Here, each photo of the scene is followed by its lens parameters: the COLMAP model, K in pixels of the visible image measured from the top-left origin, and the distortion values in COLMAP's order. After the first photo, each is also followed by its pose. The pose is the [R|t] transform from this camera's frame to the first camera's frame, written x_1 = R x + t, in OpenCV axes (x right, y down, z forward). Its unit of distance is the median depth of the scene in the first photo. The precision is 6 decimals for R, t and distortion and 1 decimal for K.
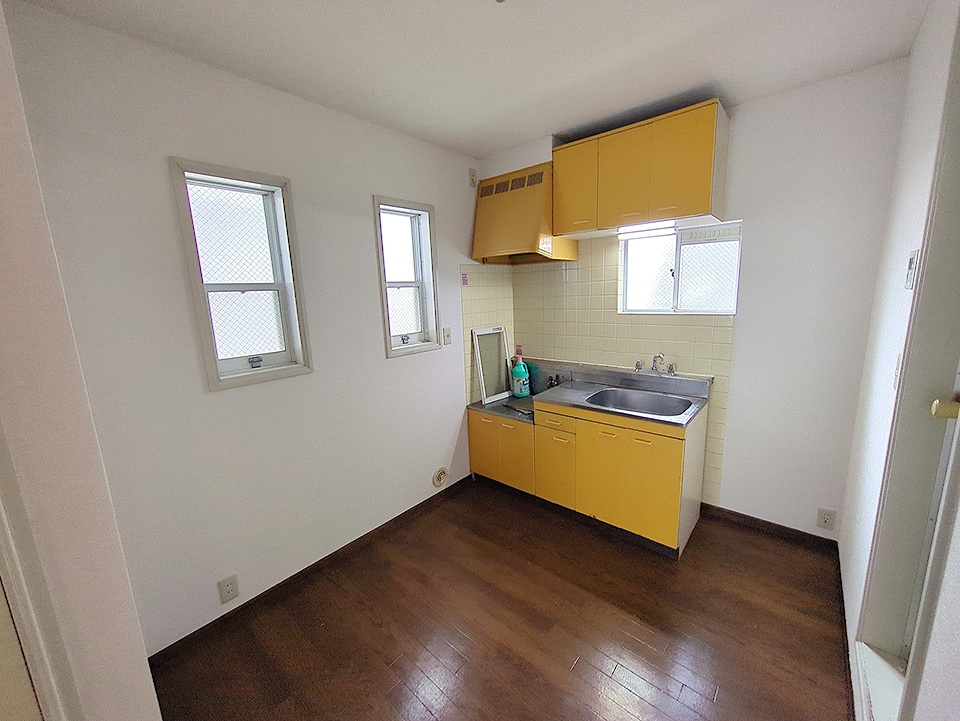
lens RADIAL K [[374.1, 0, 486.3], [0, 374.1, 361.2], [0, 0, 1]] dist [-0.003727, -0.000525]
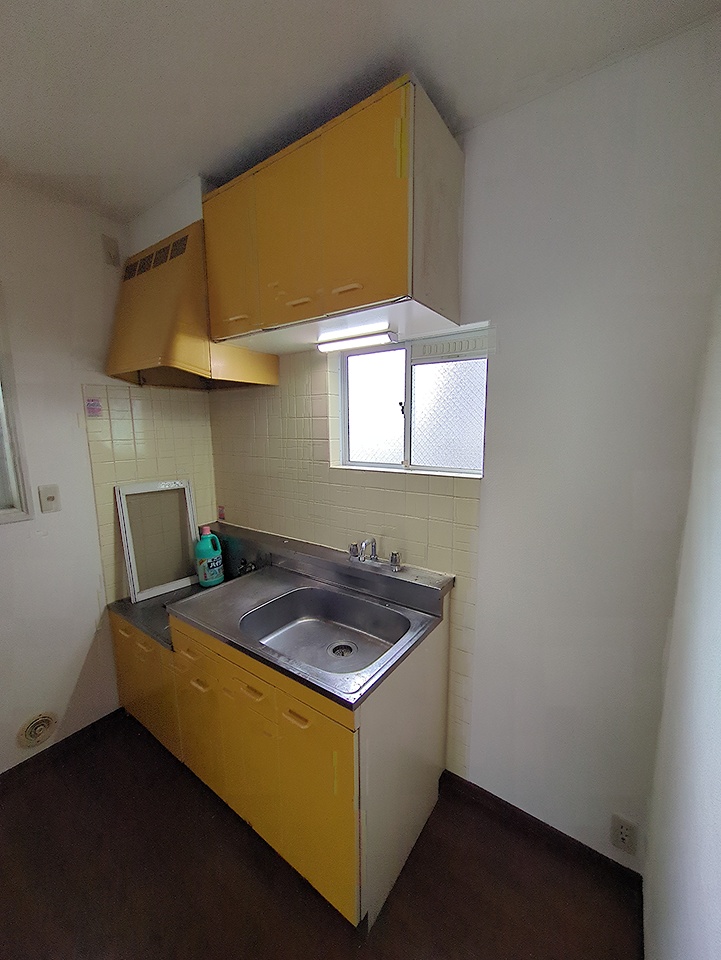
lens RADIAL K [[374.1, 0, 361.1], [0, 374.1, 484.7], [0, 0, 1]] dist [-0.003727, -0.000525]
pose [[0.995397, 0.016647, 0.094378, 0.336122], [-0.013271, 0.999253, -0.036288, -0.073026], [-0.094911, 0.034869, 0.994875, 0.337130]]
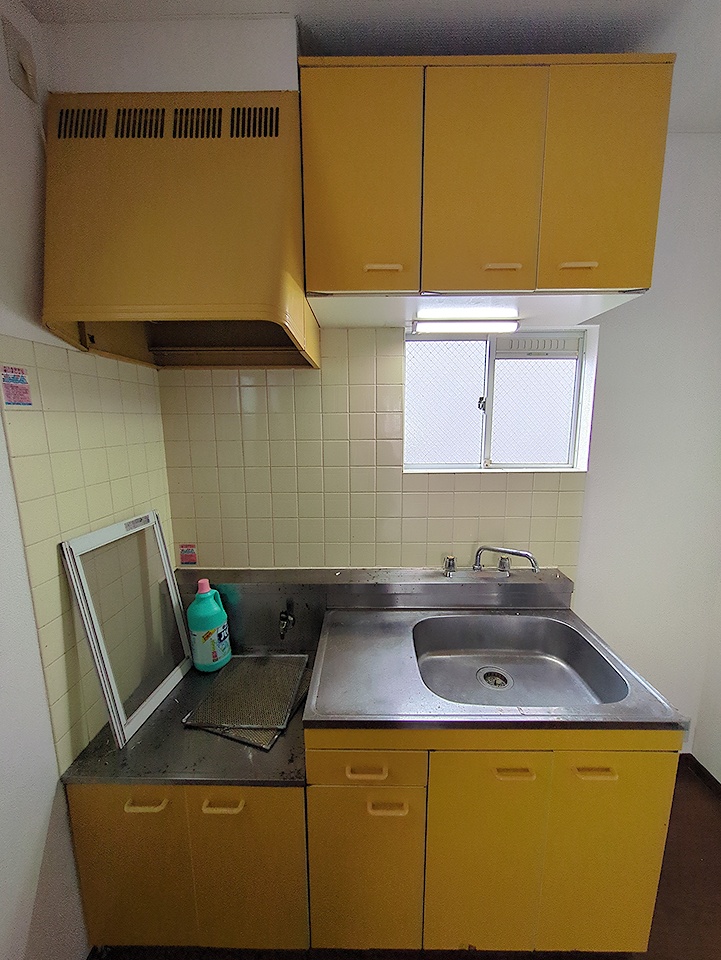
lens RADIAL K [[374.1, 0, 361.0], [0, 374.1, 483.0], [0, 0, 1]] dist [-0.003727, -0.000525]
pose [[0.770309, -0.073943, 0.633370, -0.039653], [0.098708, 0.995109, -0.003876, -0.114316], [-0.629985, 0.065504, 0.773840, 0.604574]]
